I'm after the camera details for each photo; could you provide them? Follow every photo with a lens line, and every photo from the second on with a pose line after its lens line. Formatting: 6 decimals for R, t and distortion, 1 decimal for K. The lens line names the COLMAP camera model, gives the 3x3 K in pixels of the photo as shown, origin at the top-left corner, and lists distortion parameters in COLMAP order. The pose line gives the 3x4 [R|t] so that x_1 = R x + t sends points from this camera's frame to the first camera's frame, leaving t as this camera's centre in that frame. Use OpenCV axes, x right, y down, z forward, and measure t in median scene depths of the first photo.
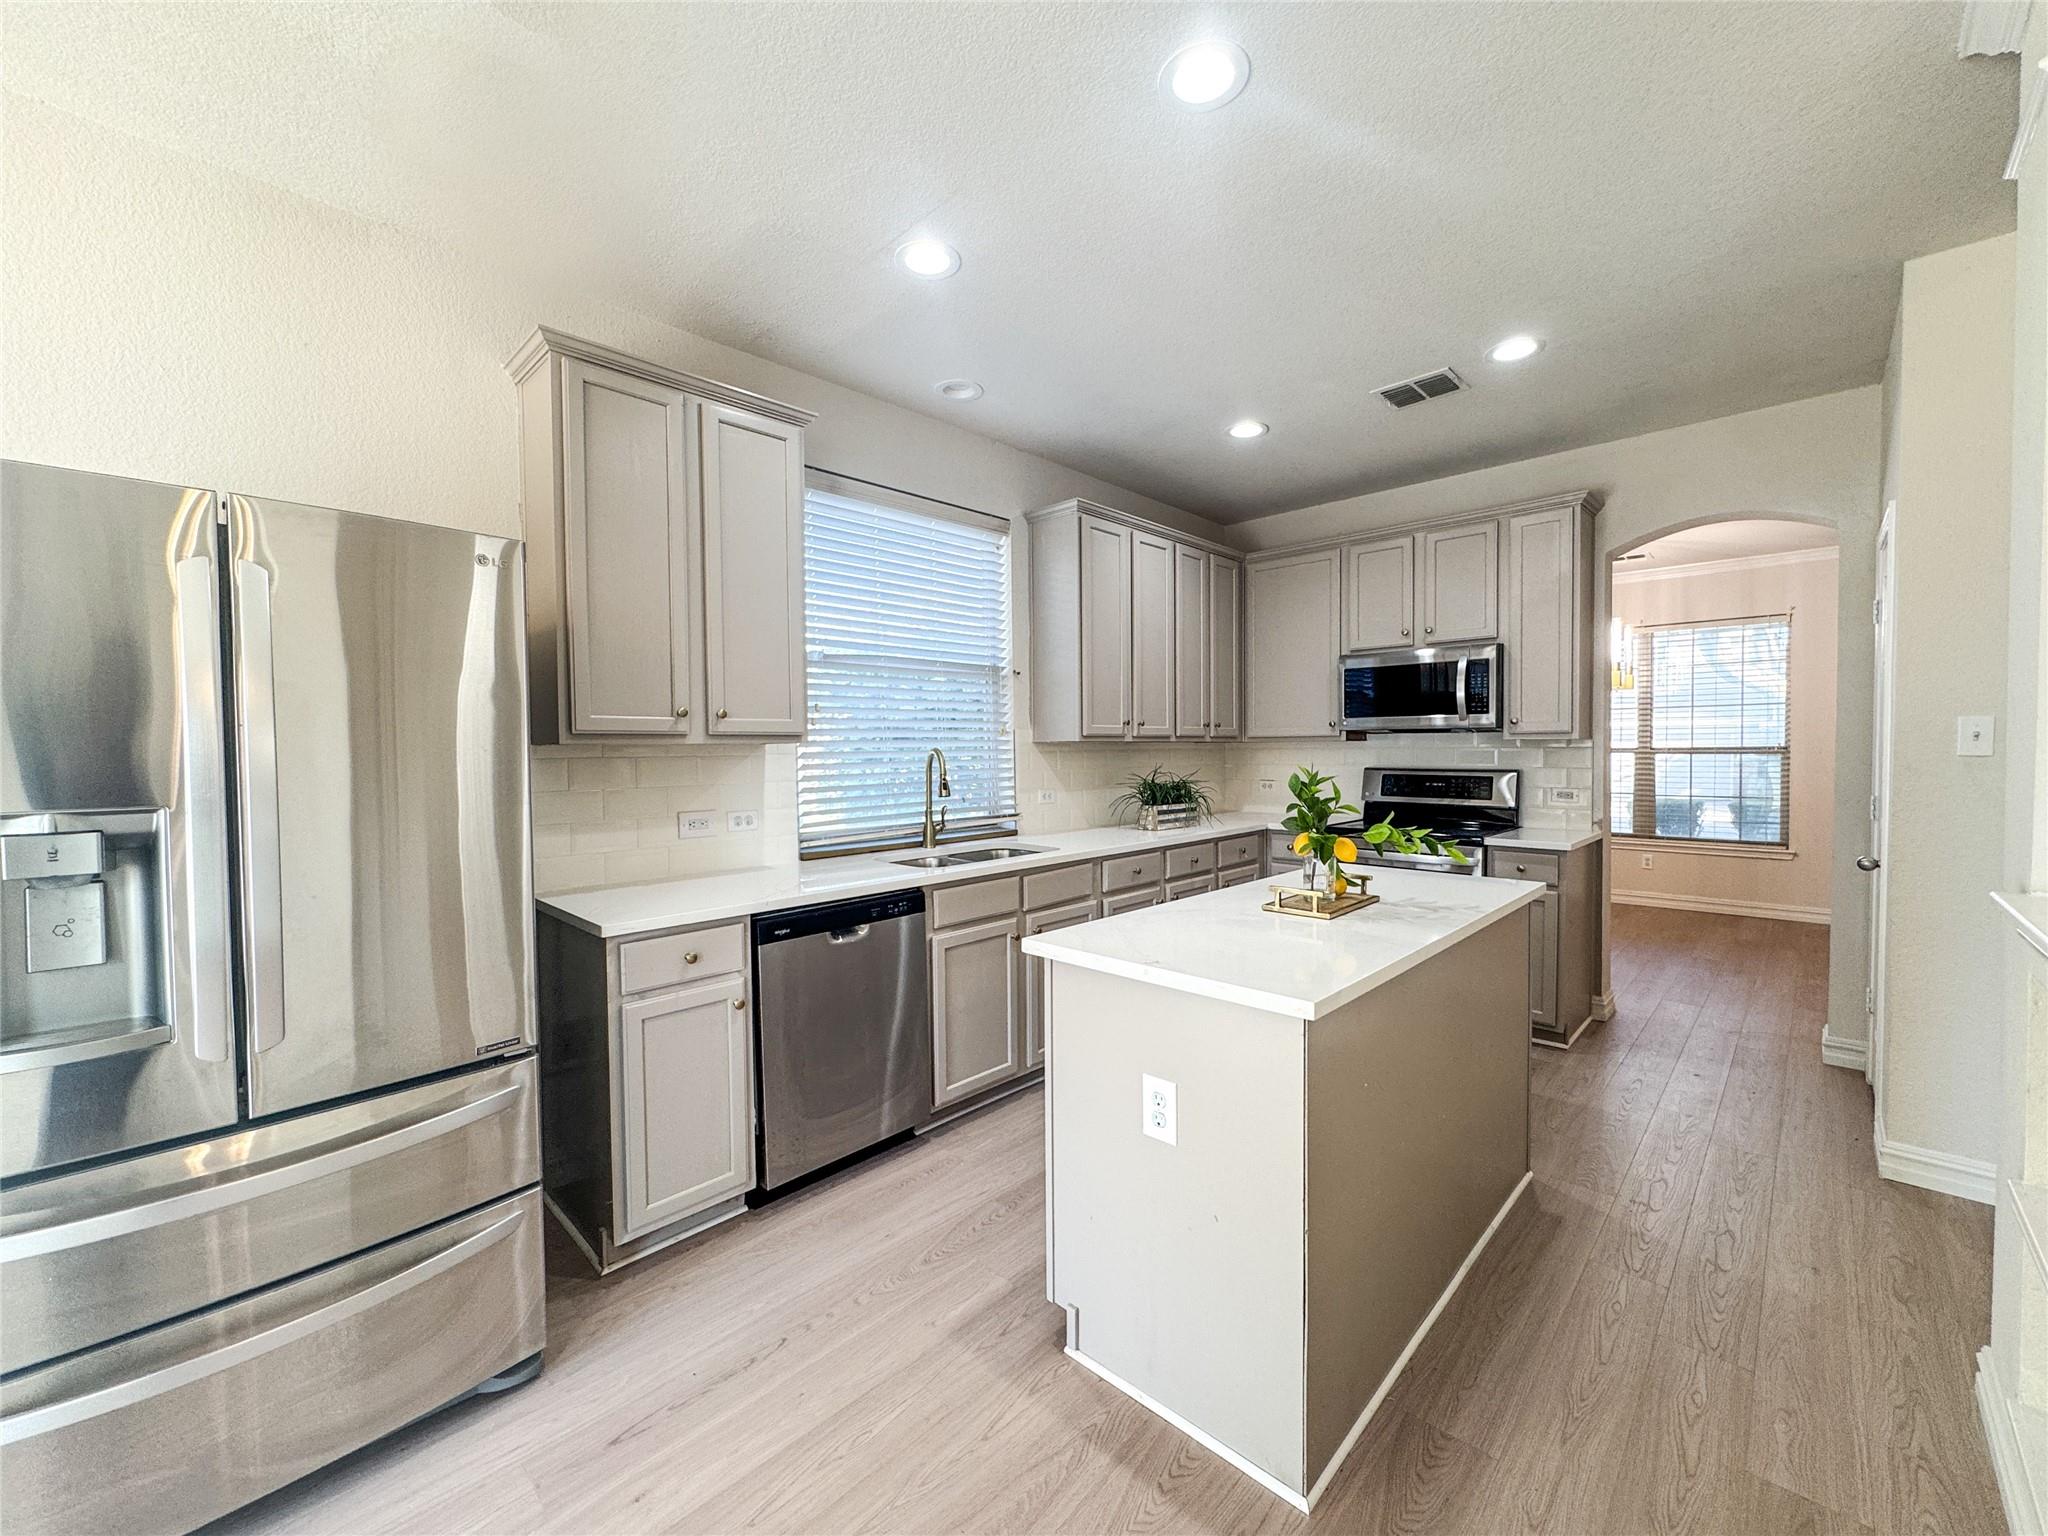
lens RADIAL K [[828.9, 0, 1029.4], [0, 828.9, 770.5], [0, 0, 1]] dist [-0.002882, -0.000641]
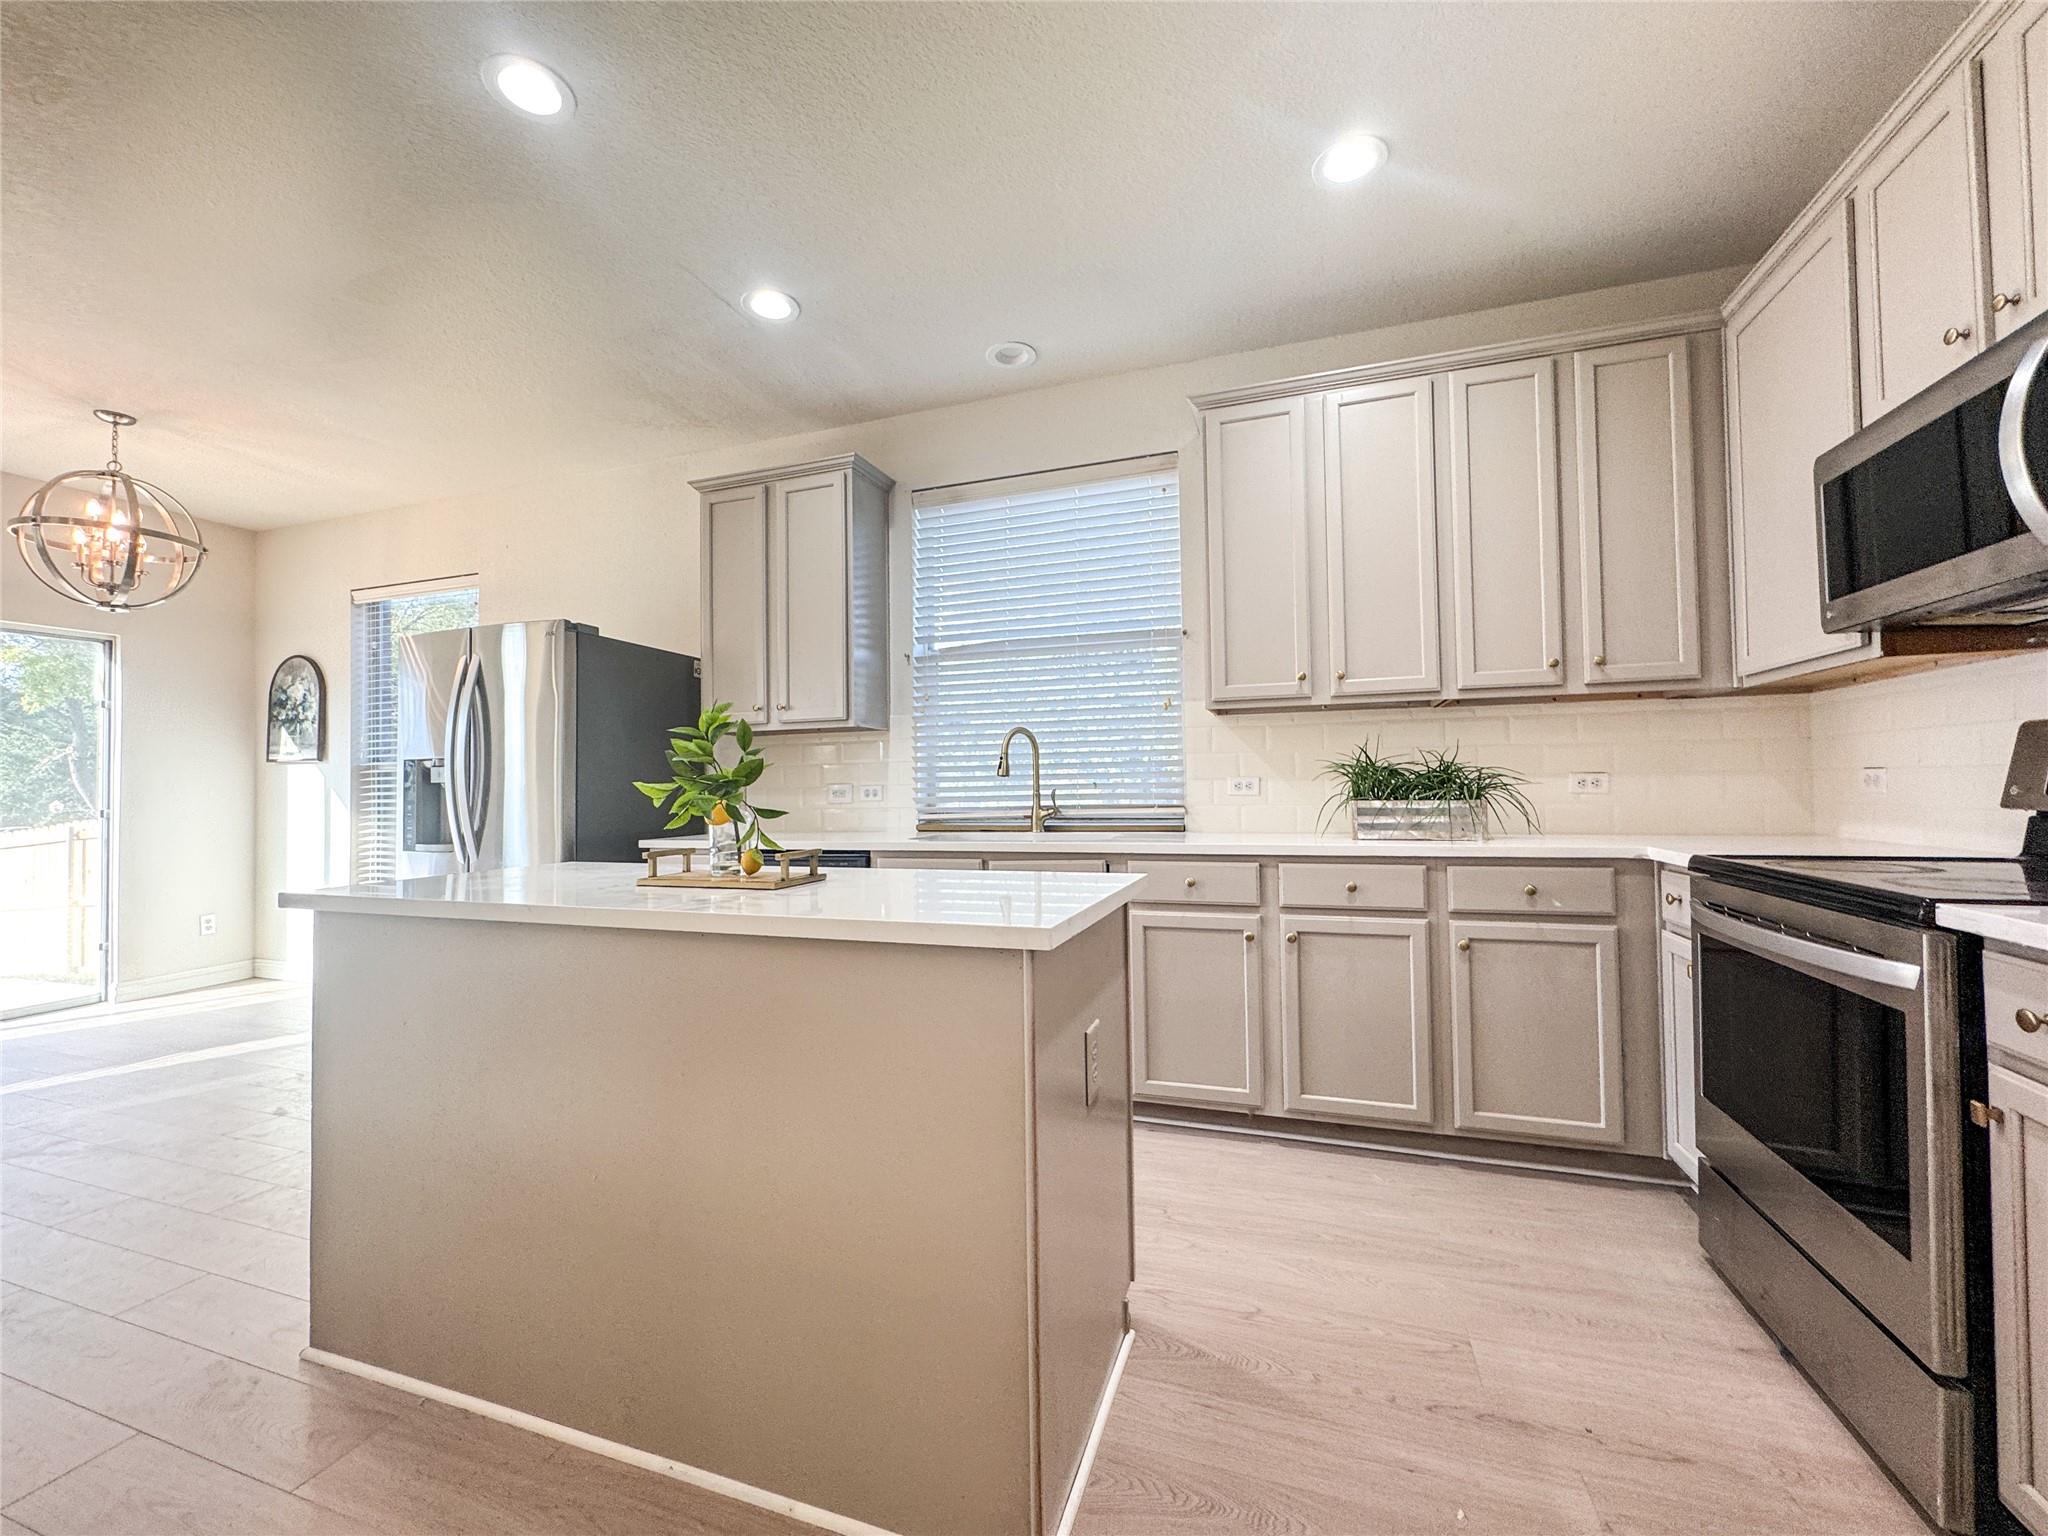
lens RADIAL K [[828.9, 0, 1029.4], [0, 828.9, 770.5], [0, 0, 1]] dist [-0.002882, -0.000641]
pose [[0.421125, -0.014718, -0.906883, 0.645422], [-0.008497, 0.999760, -0.020171, 0.034686], [0.906963, 0.016200, 0.420900, 0.508245]]
